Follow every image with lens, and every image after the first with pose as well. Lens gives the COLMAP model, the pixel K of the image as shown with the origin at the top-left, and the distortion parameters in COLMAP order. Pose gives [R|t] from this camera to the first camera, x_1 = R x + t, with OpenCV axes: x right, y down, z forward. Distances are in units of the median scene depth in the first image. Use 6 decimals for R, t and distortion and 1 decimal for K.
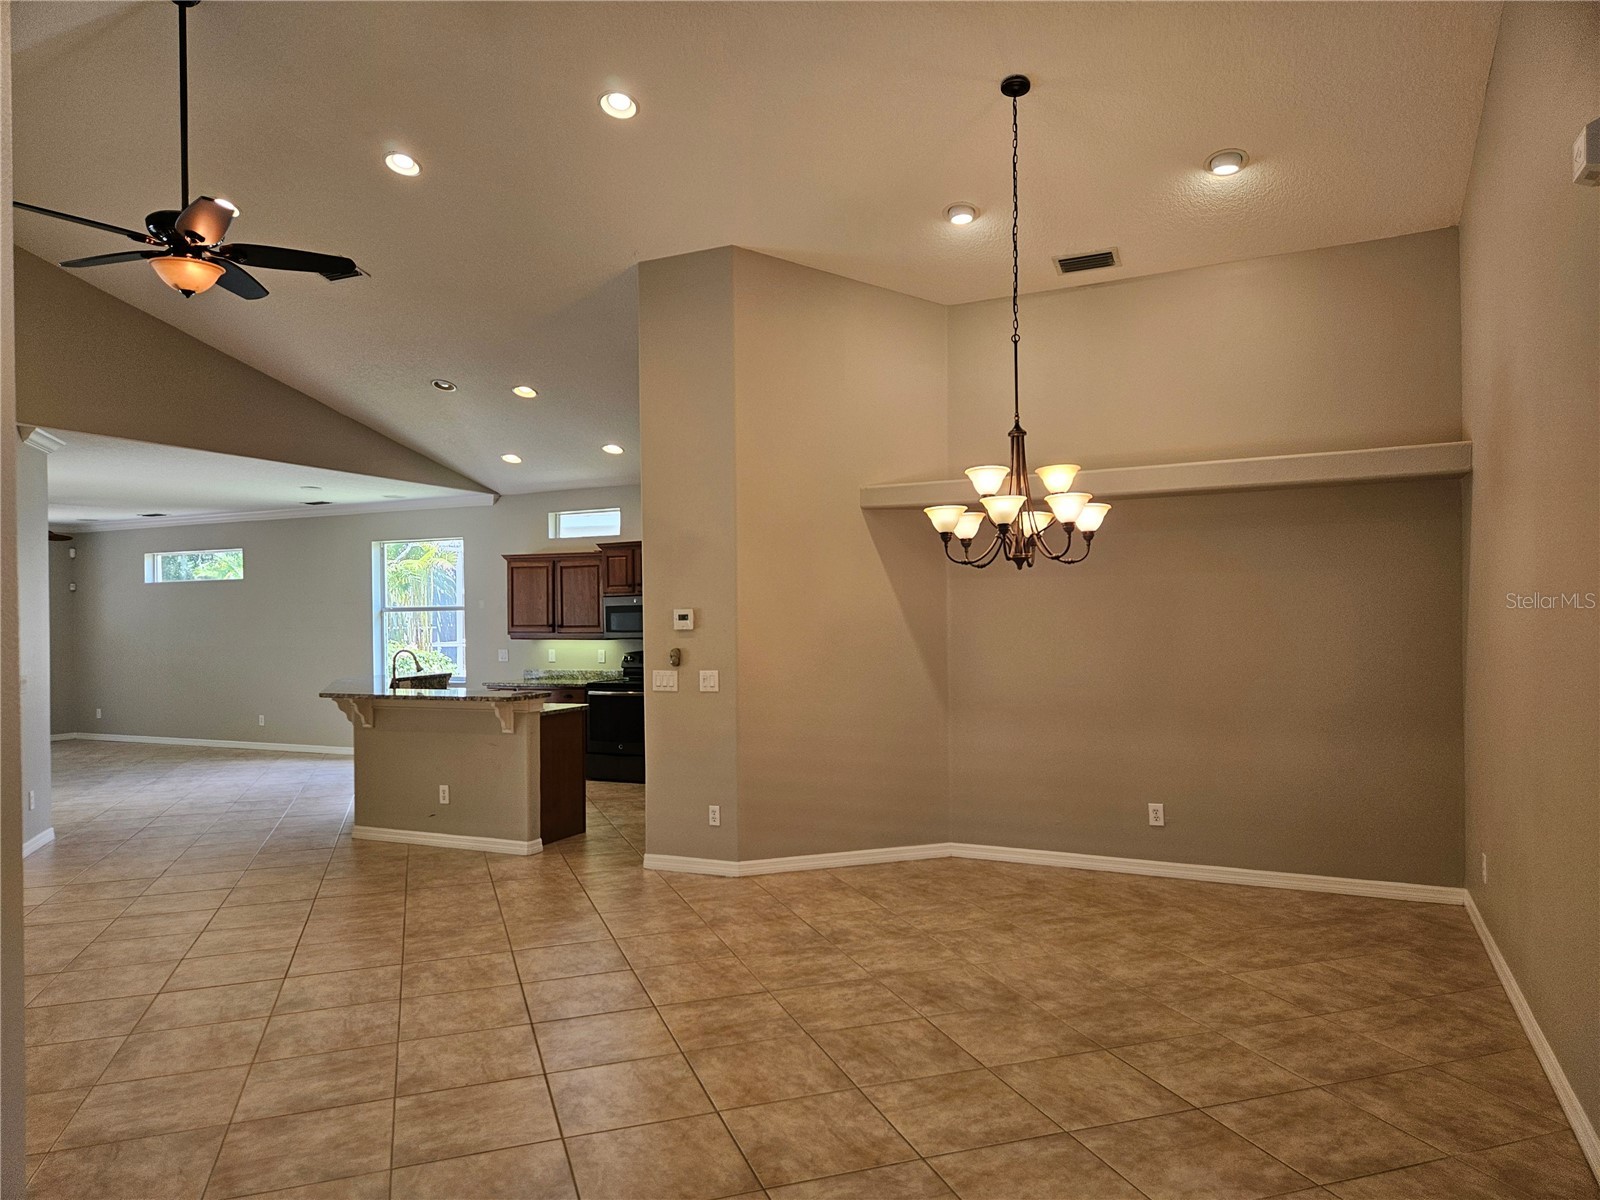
lens RADIAL K [[1068.5, 0, 788.2], [0, 1068.5, 606.8], [0, 0, 1]] dist [0.094196, -0.071624]
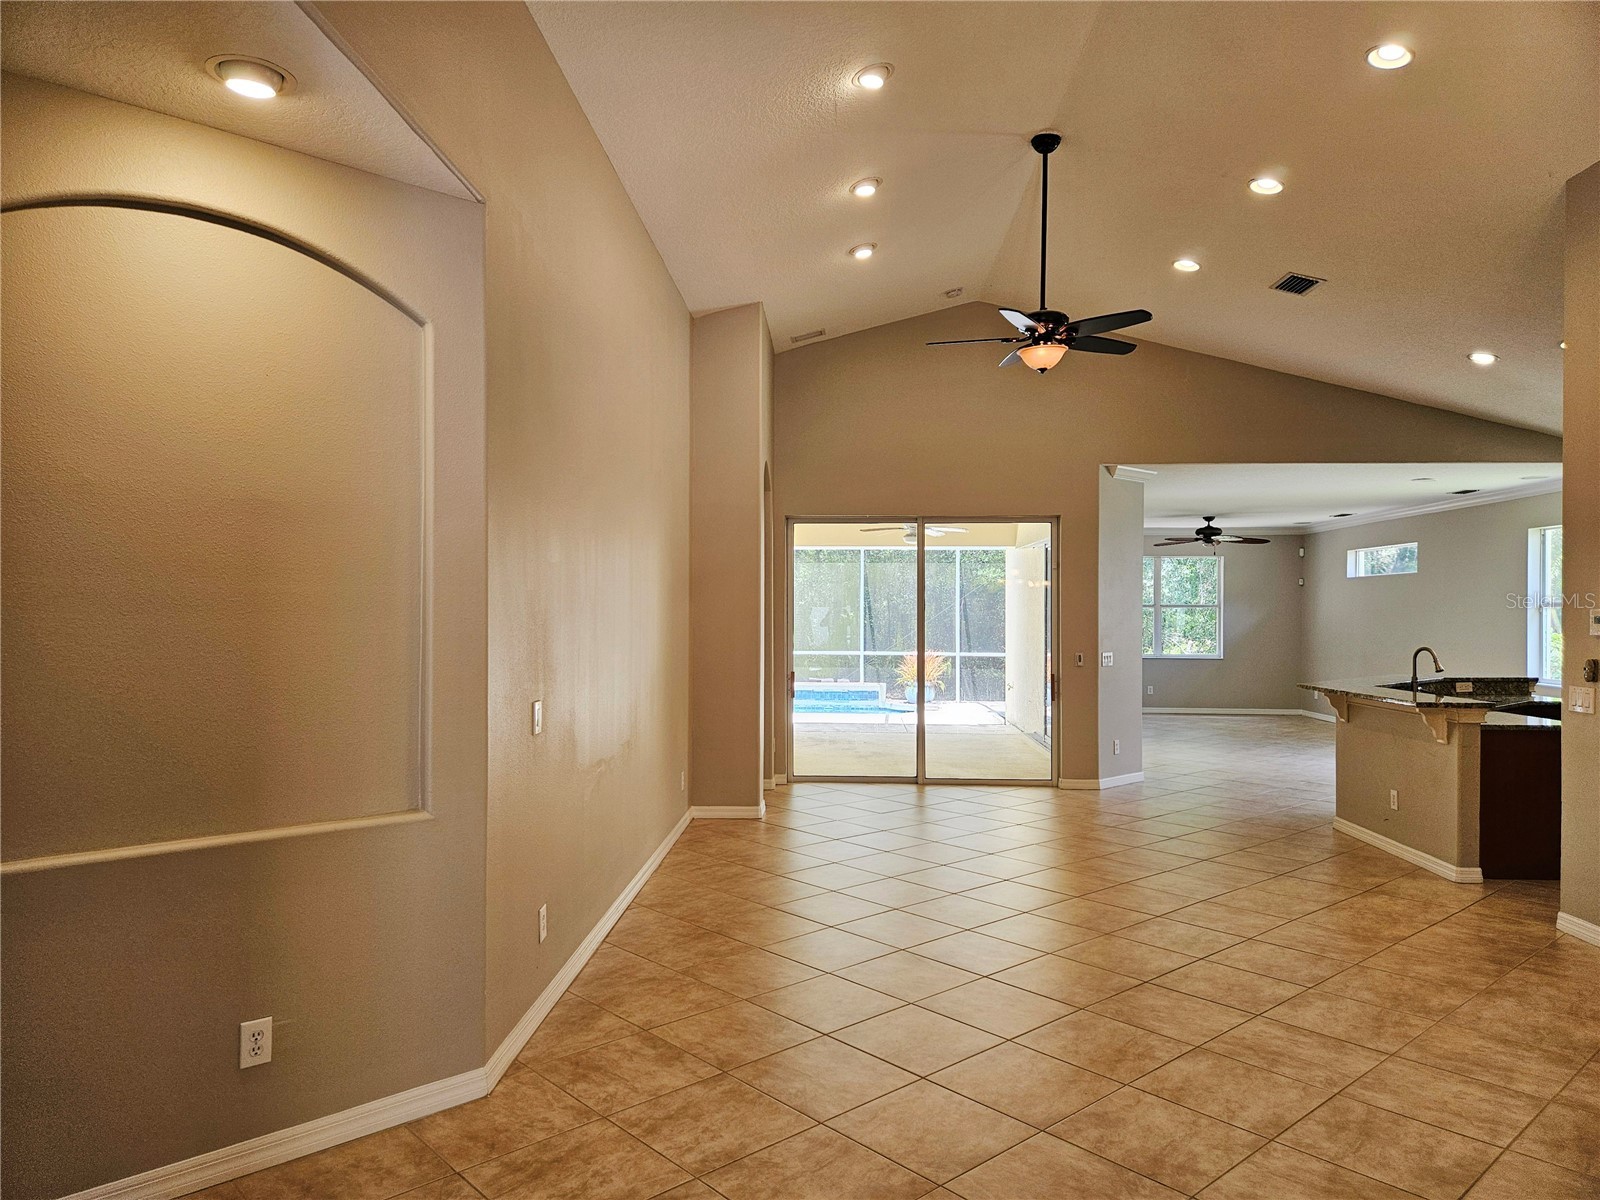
lens RADIAL K [[1068.5, 0, 788.2], [0, 1068.5, 606.8], [0, 0, 1]] dist [0.094196, -0.071624]
pose [[0.392645, 0.011225, -0.919622, 0.488582], [-0.002322, 0.999934, 0.011213, -0.009256], [0.919687, -0.002267, 0.392645, 0.172868]]
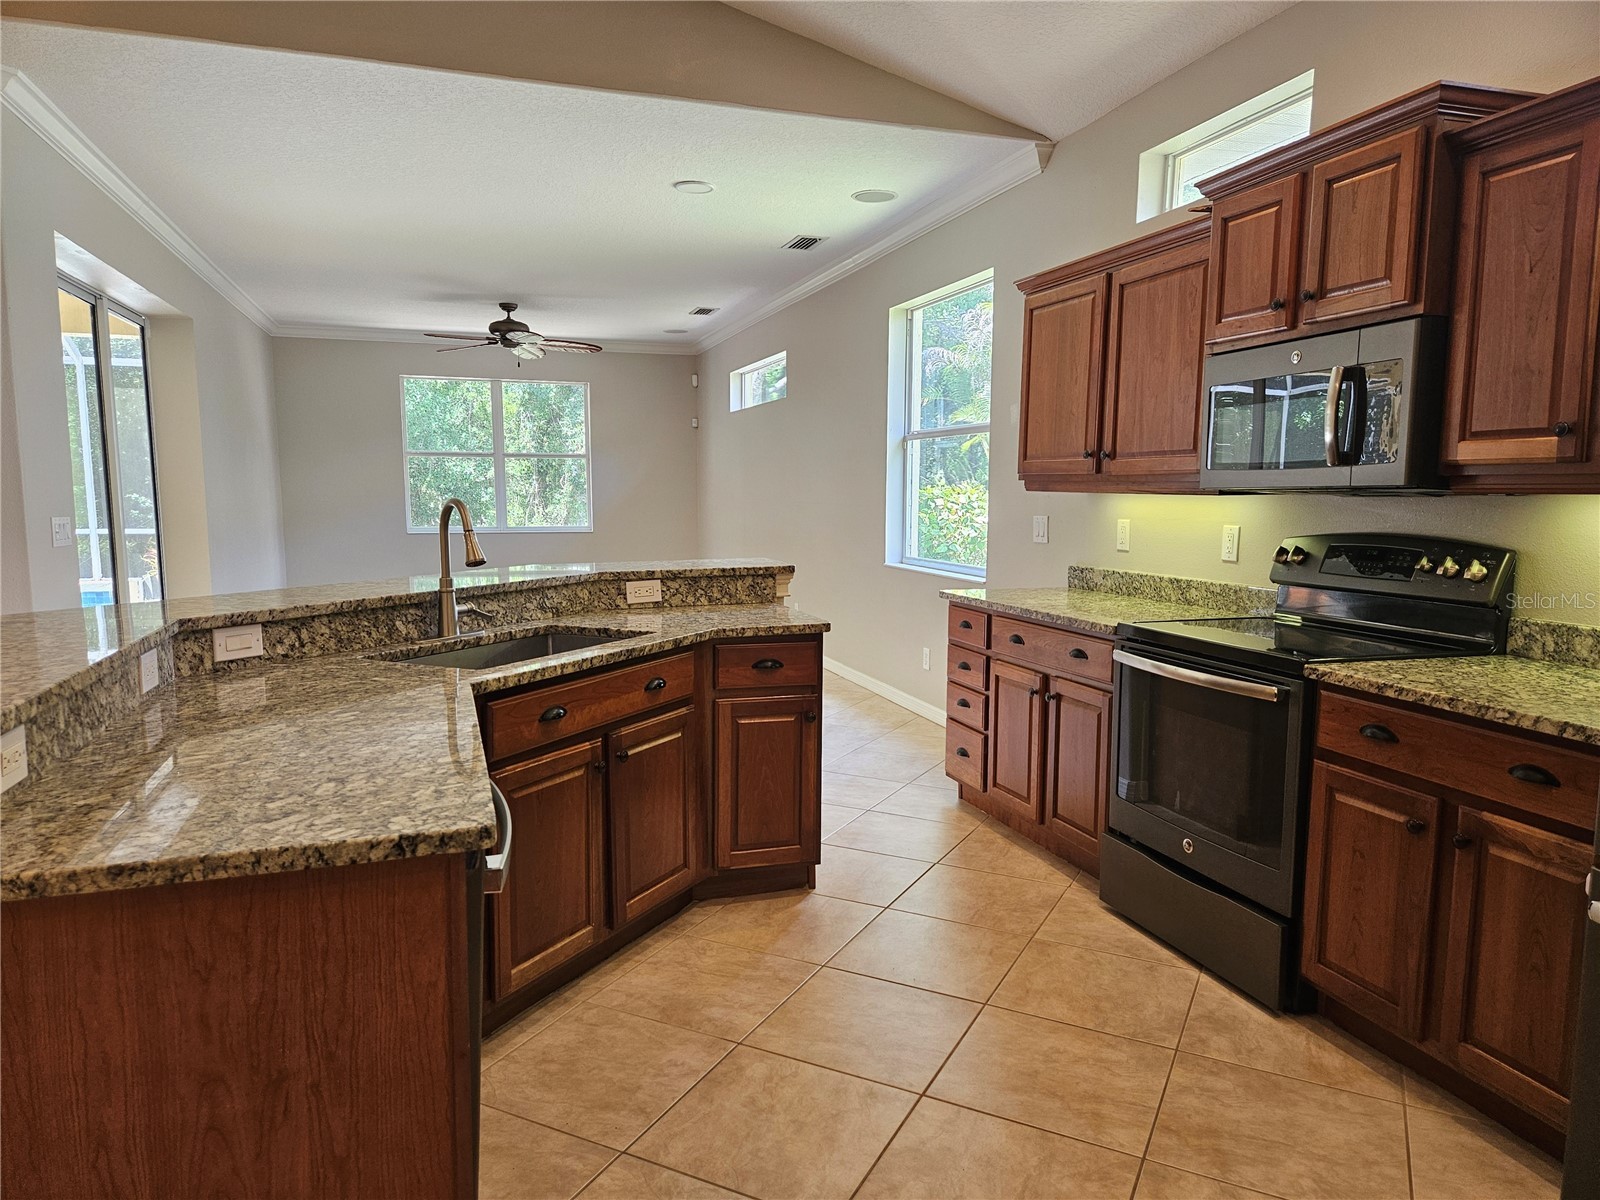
lens RADIAL K [[1068.5, 0, 788.2], [0, 1068.5, 606.8], [0, 0, 1]] dist [0.094196, -0.071624]
pose [[0.690594, 0.093531, -0.717170, -0.040976], [-0.003231, 0.991992, 0.126260, 0.046702], [0.723236, -0.084877, 0.685366, 1.323867]]
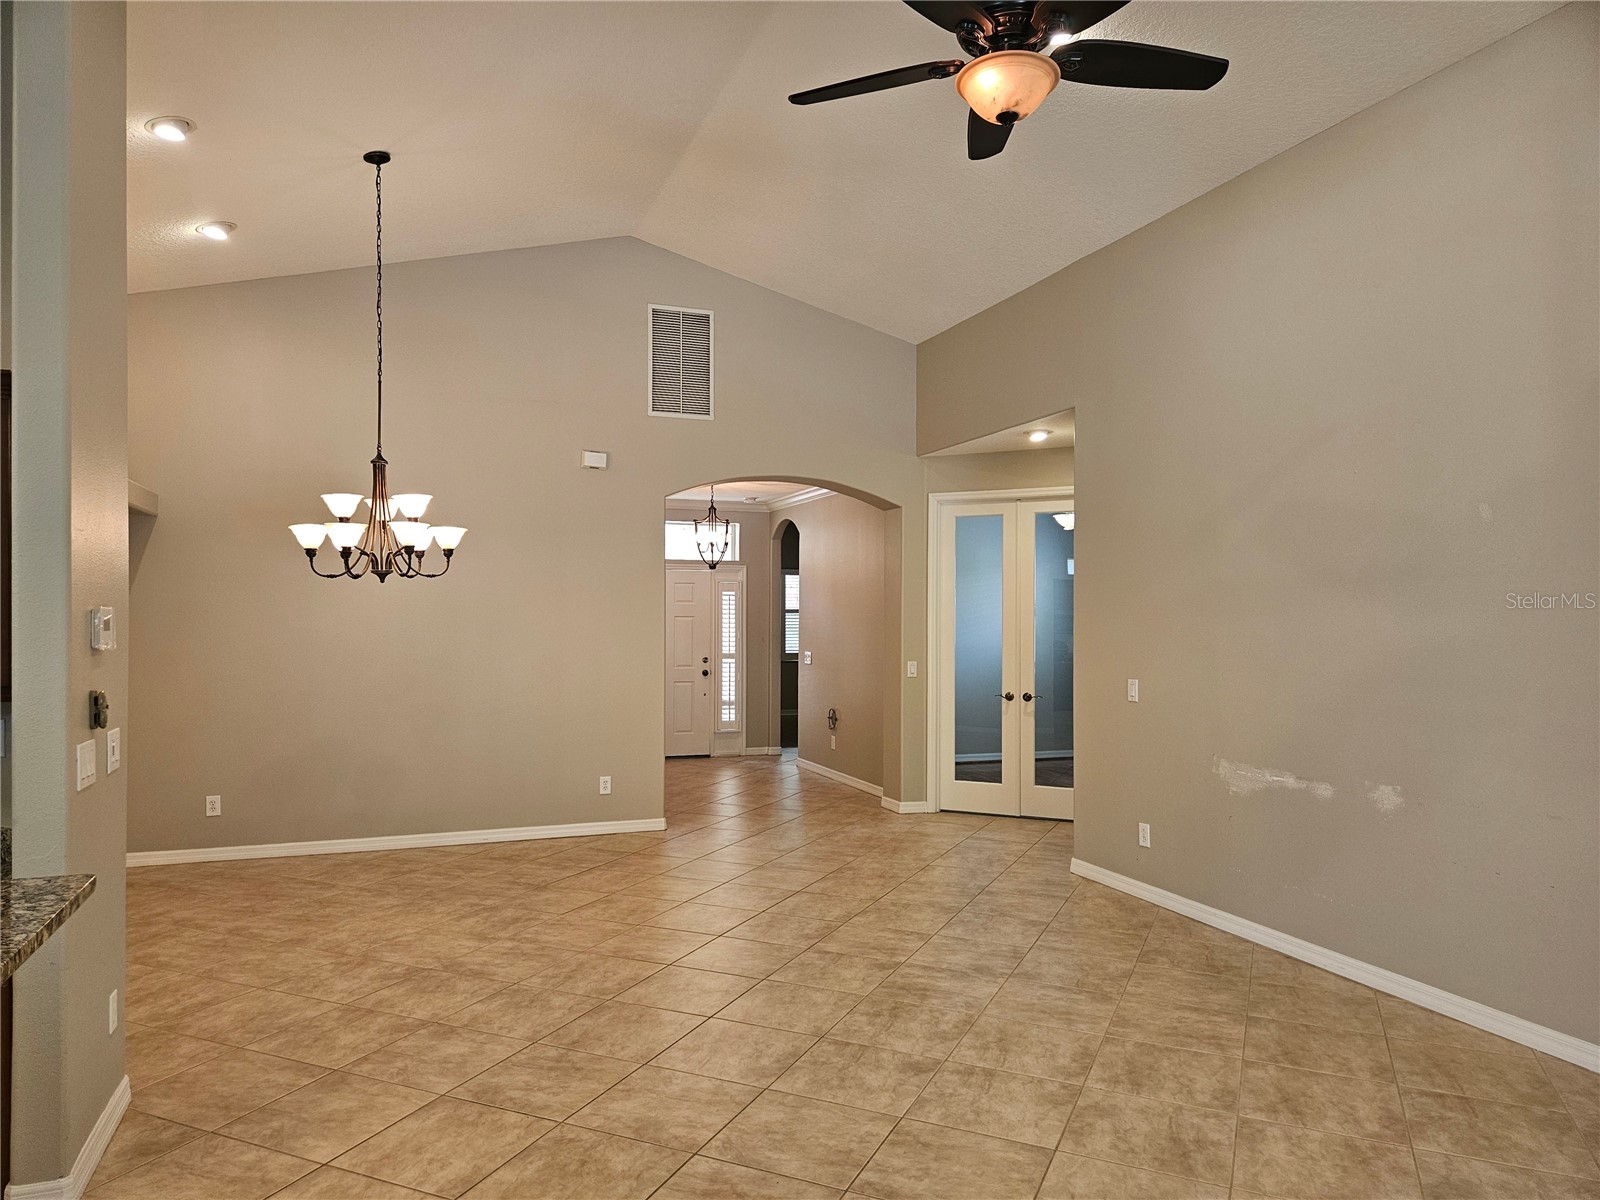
lens RADIAL K [[1068.5, 0, 788.2], [0, 1068.5, 606.8], [0, 0, 1]] dist [0.094196, -0.071624]
pose [[-0.724587, 0.018735, 0.688929, -0.791888], [0.001254, 0.999665, -0.025867, 0.018568], [-0.689182, -0.017879, -0.724367, 1.377830]]
